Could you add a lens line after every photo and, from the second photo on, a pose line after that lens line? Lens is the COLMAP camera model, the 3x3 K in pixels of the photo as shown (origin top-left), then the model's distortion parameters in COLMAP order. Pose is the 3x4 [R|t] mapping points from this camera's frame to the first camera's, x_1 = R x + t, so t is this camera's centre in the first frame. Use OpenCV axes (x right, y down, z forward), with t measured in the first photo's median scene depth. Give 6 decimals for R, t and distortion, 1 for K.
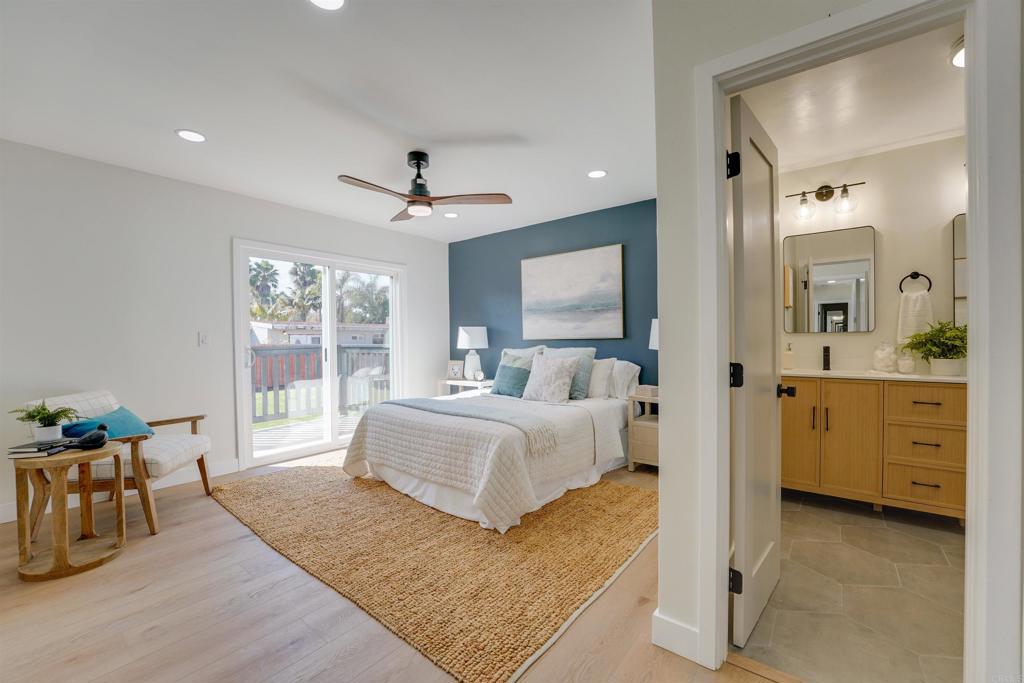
lens RADIAL K [[414.2, 0, 510.9], [0, 414.2, 343.8], [0, 0, 1]] dist [-0.026204, 0.000220]
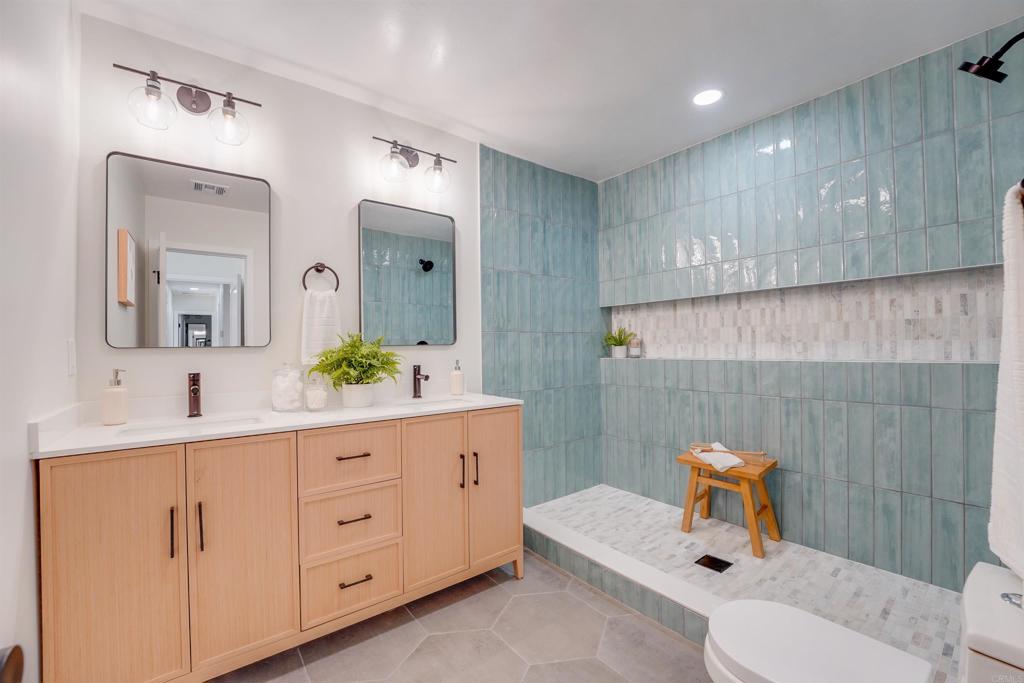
lens RADIAL K [[414.2, 0, 510.9], [0, 414.2, 343.8], [0, 0, 1]] dist [-0.026204, 0.000220]
pose [[0.238962, 0.014421, 0.970922, 0.369570], [0.022071, 0.999551, -0.020278, -0.013254], [-0.970778, 0.026275, 0.238537, 0.489260]]
